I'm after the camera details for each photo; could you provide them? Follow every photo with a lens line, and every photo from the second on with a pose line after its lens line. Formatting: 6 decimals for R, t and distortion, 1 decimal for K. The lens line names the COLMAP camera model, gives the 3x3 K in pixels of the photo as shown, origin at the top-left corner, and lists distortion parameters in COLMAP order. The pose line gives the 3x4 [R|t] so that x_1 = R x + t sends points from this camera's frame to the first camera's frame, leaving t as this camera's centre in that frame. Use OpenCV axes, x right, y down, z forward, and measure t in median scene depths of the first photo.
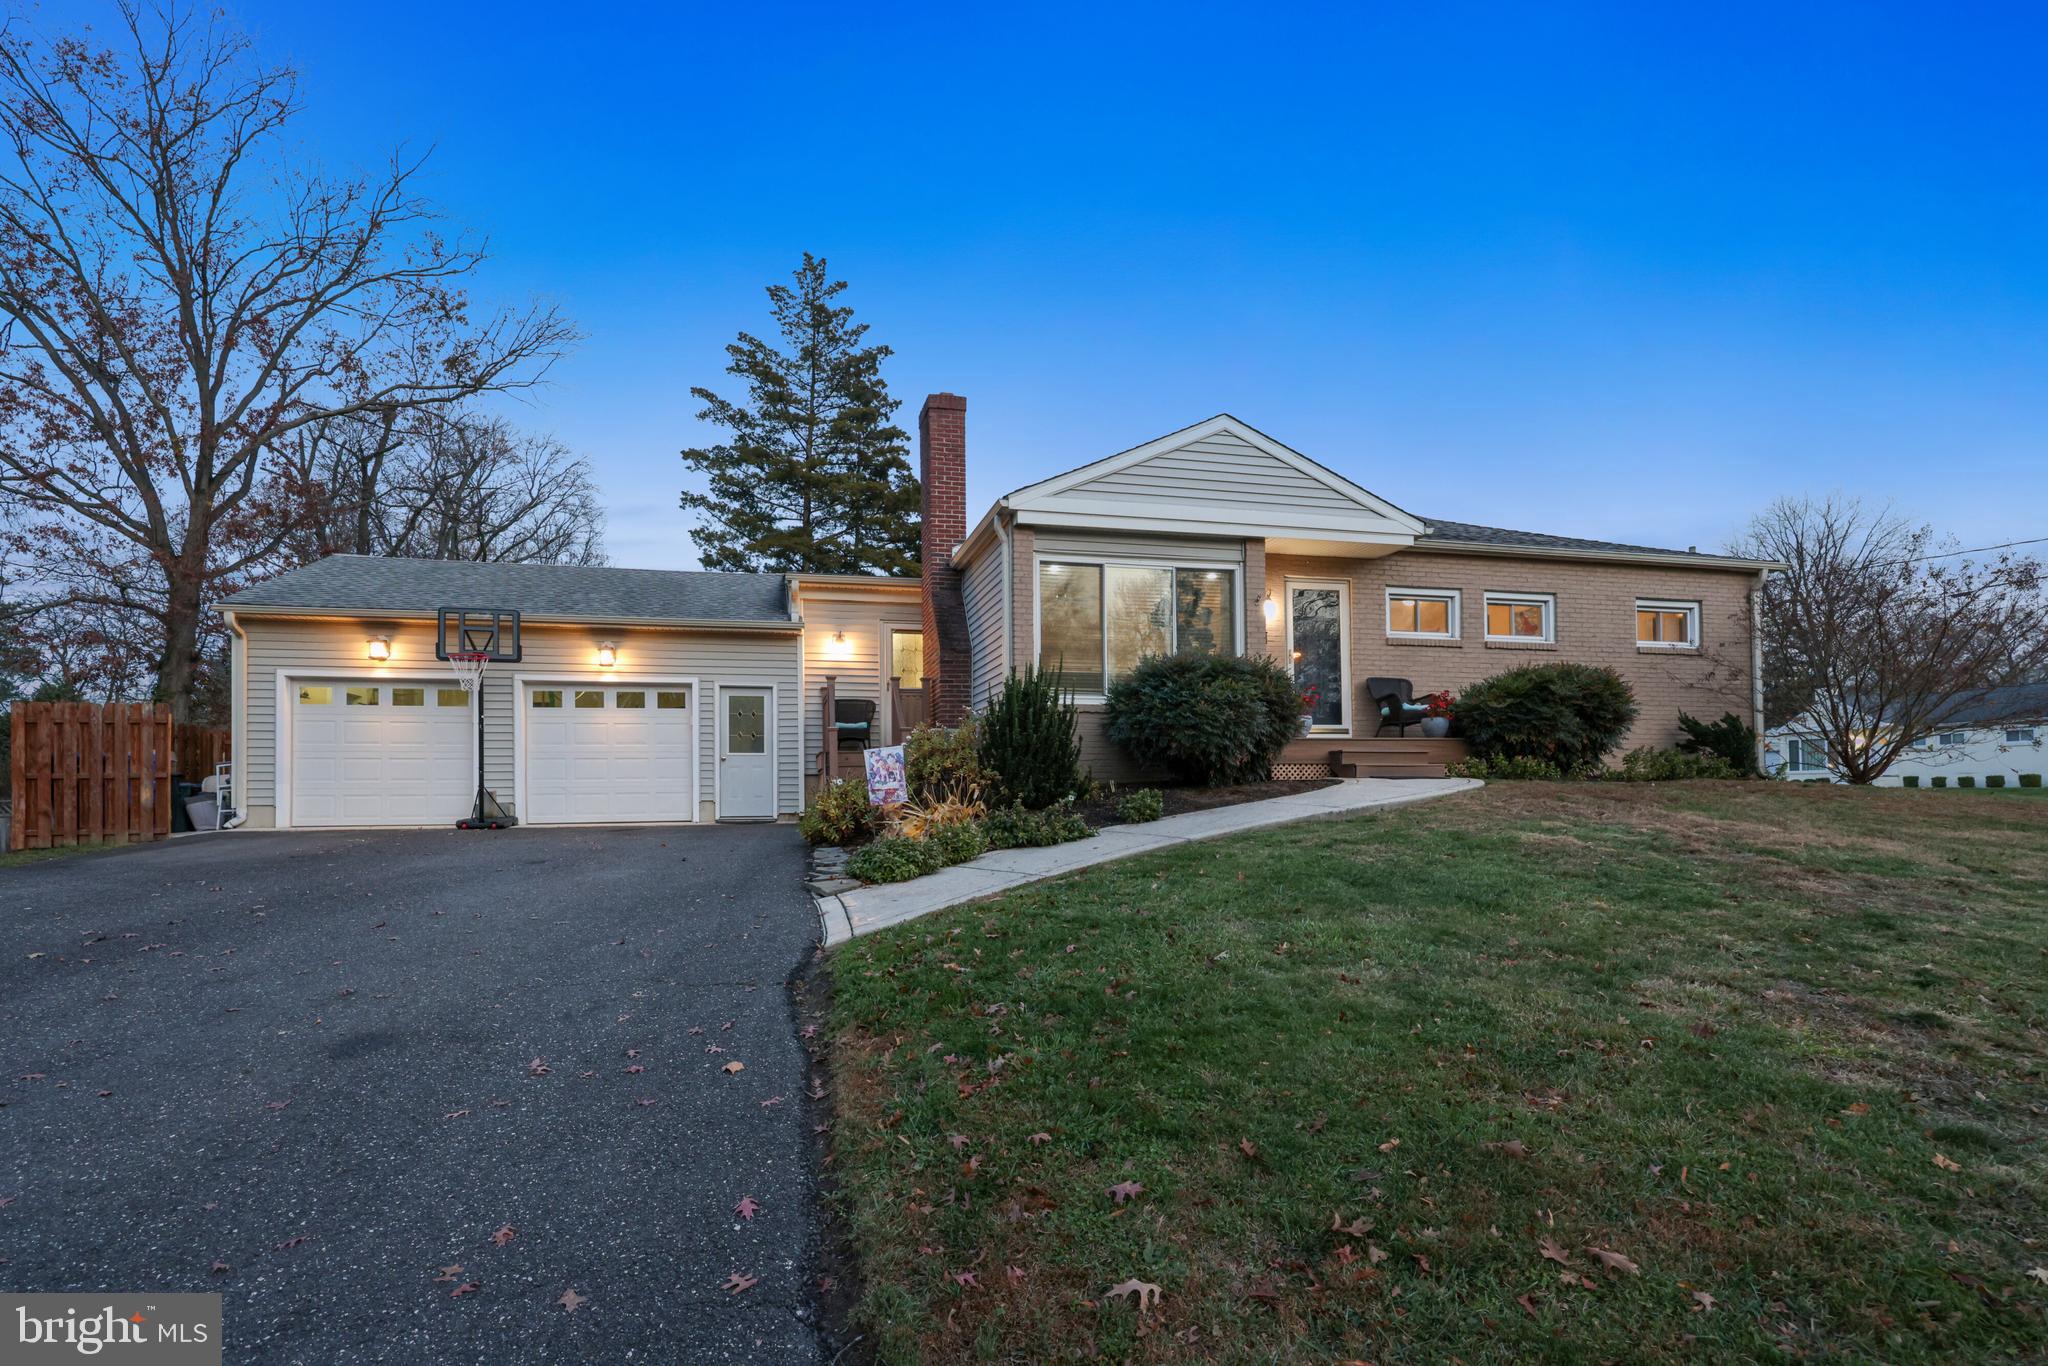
lens RADIAL K [[967.6, 0, 1013.8], [0, 967.6, 694.9], [0, 0, 1]] dist [-0.001514, 0.000476]
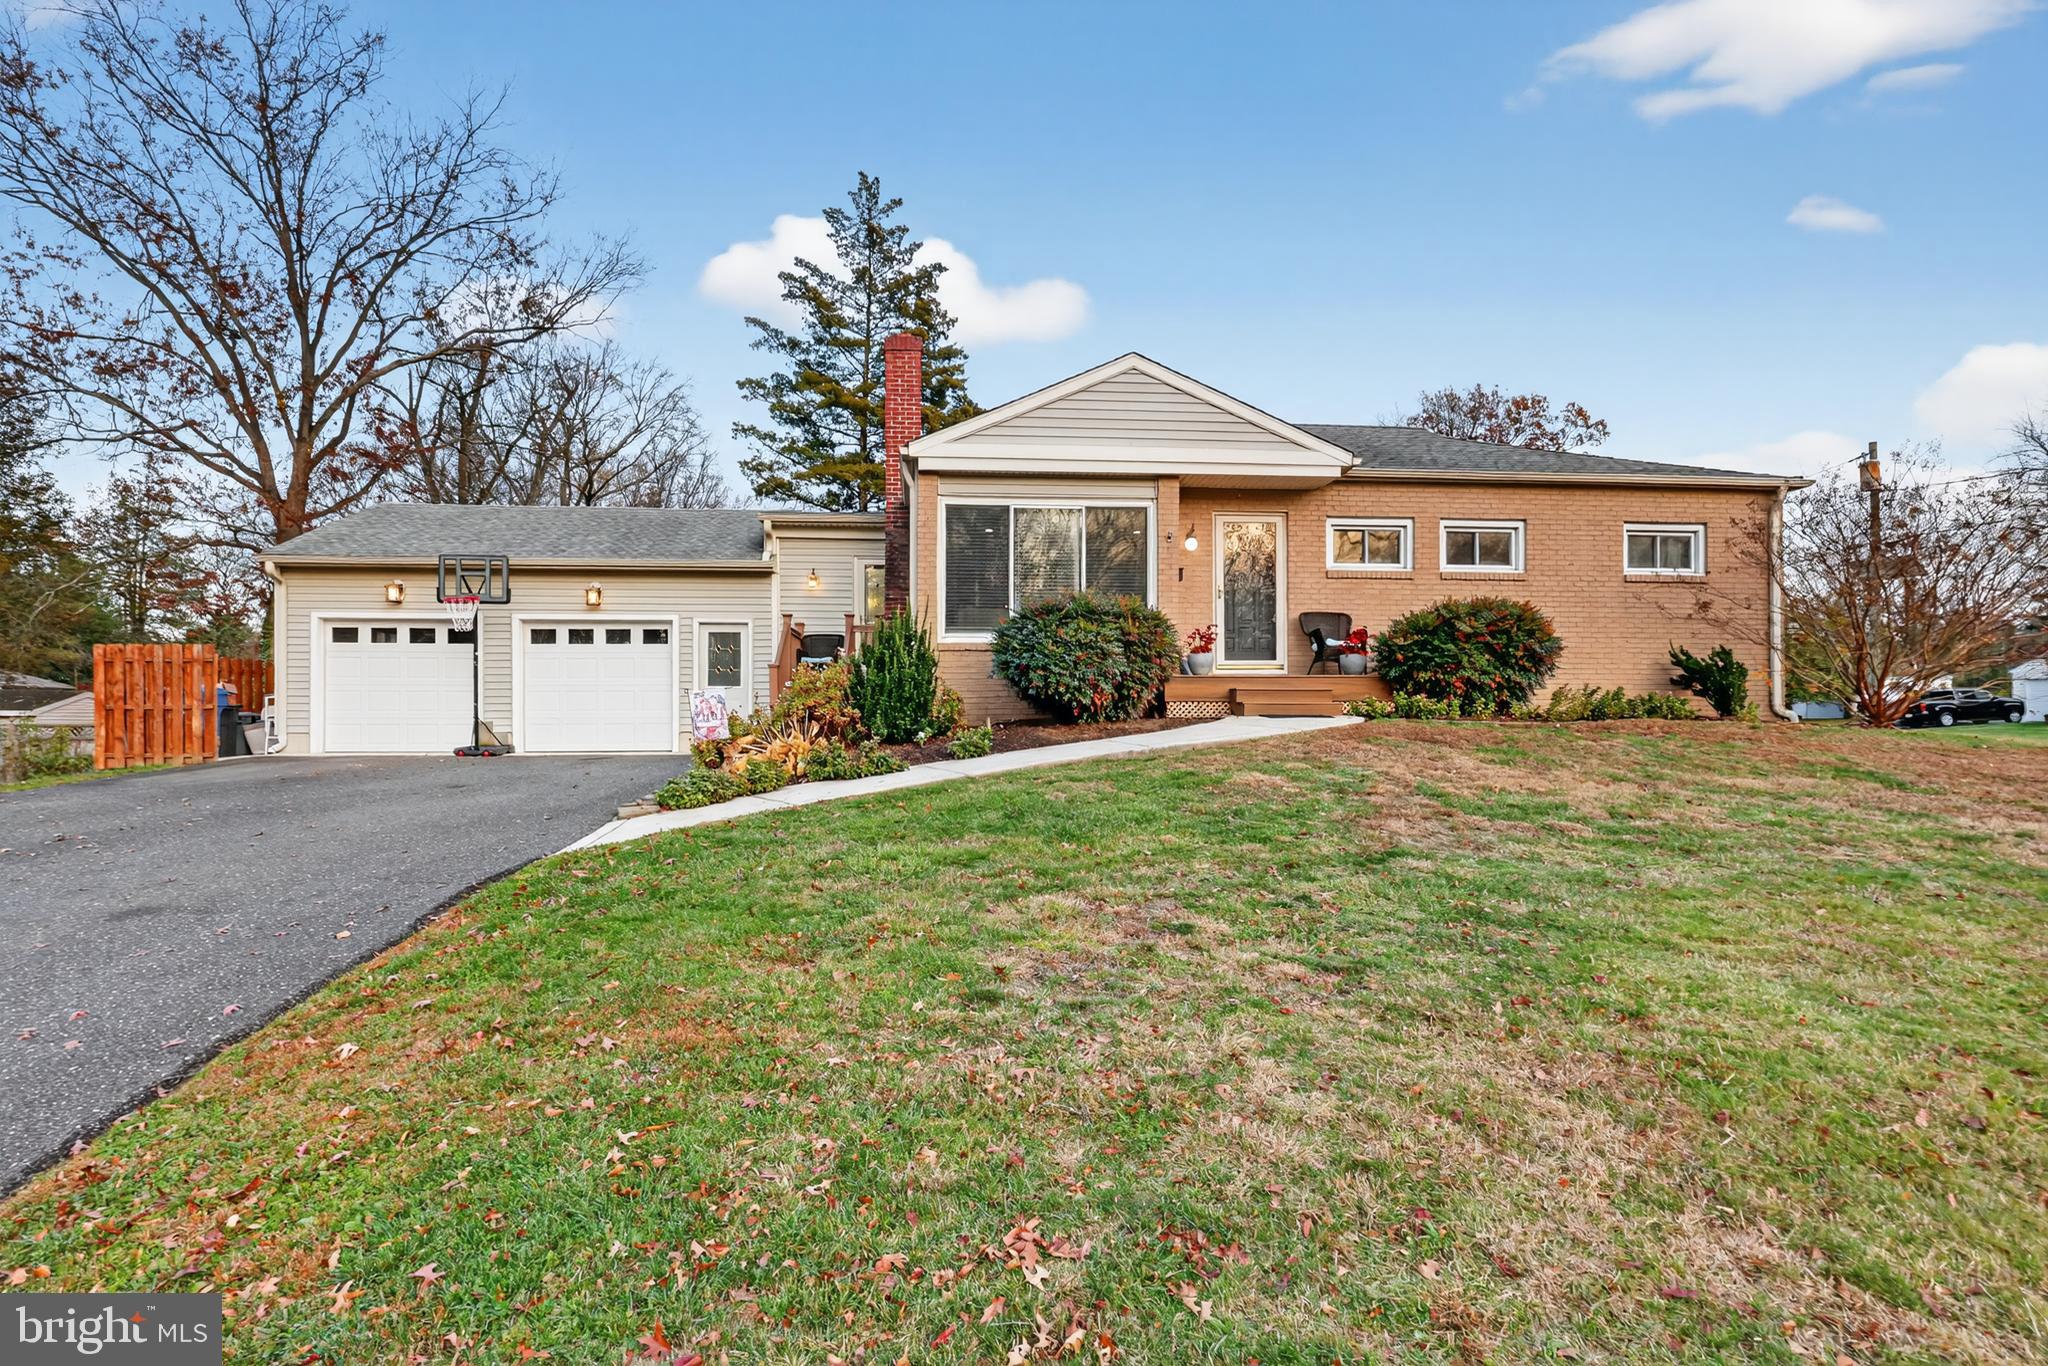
lens RADIAL K [[1059.1, 0, 1027.3], [0, 1059.1, 621.5], [0, 0, 1]] dist [-0.001997, 0.001289]
pose [[0.989217, -0.006451, -0.146314, 0.215803], [0.007665, 0.999941, 0.007738, -0.016500], [0.146255, -0.008776, 0.989208, -0.084849]]
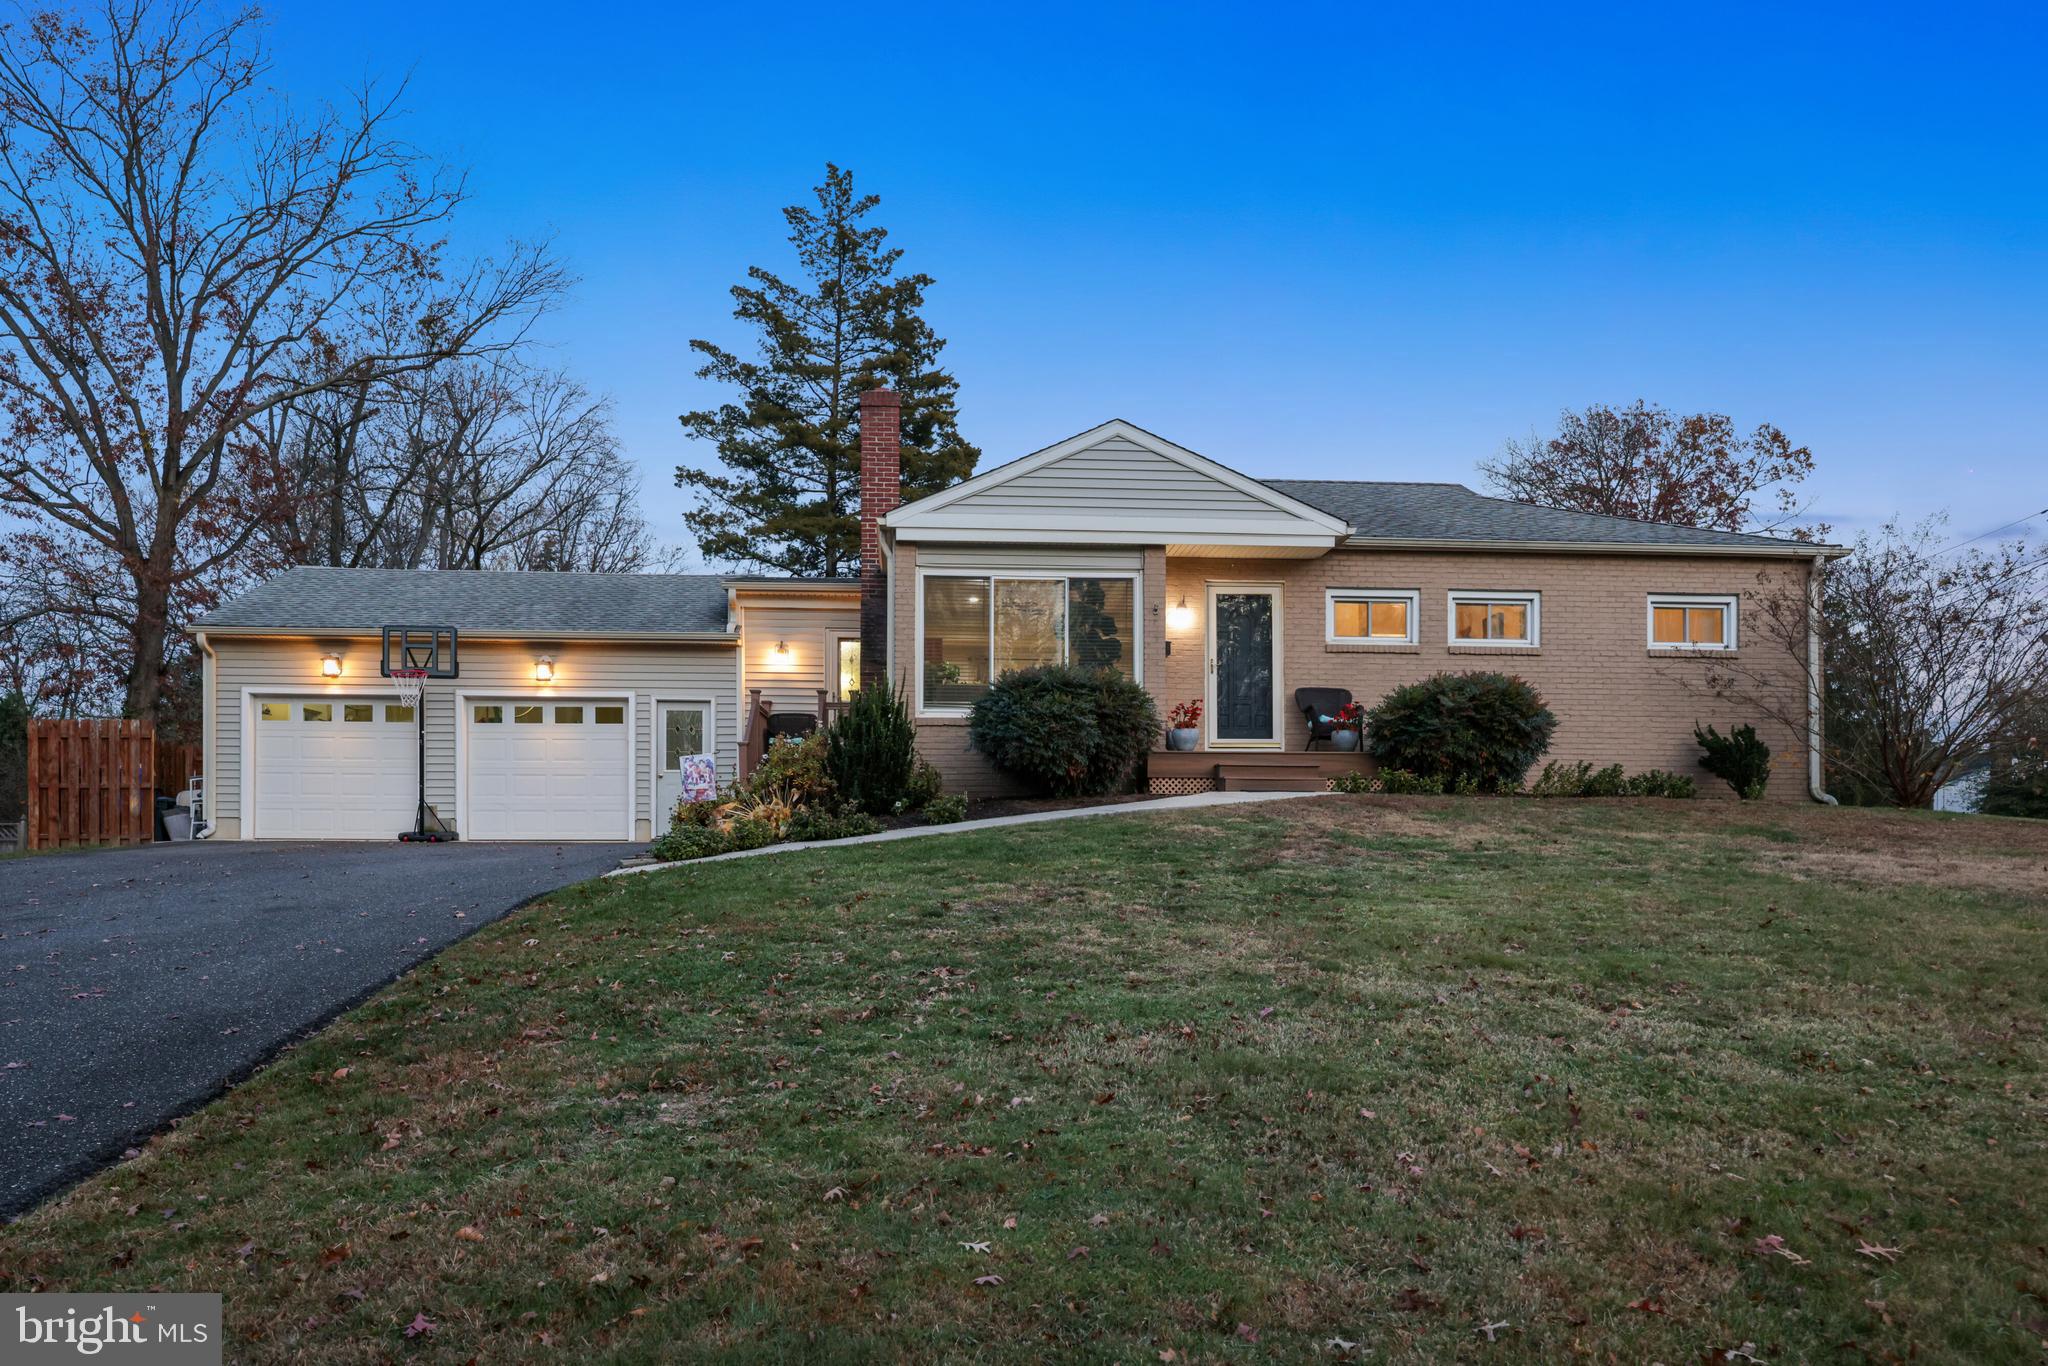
lens RADIAL K [[1467.0, 0, 1018.9], [0, 1467.0, 691.8], [0, 0, 1]] dist [0.003456, -0.004406]
pose [[0.986067, -0.006496, -0.166224, 0.291685], [0.005020, 0.999944, -0.009298, -0.002183], [0.166276, 0.008334, 0.986044, -0.375878]]
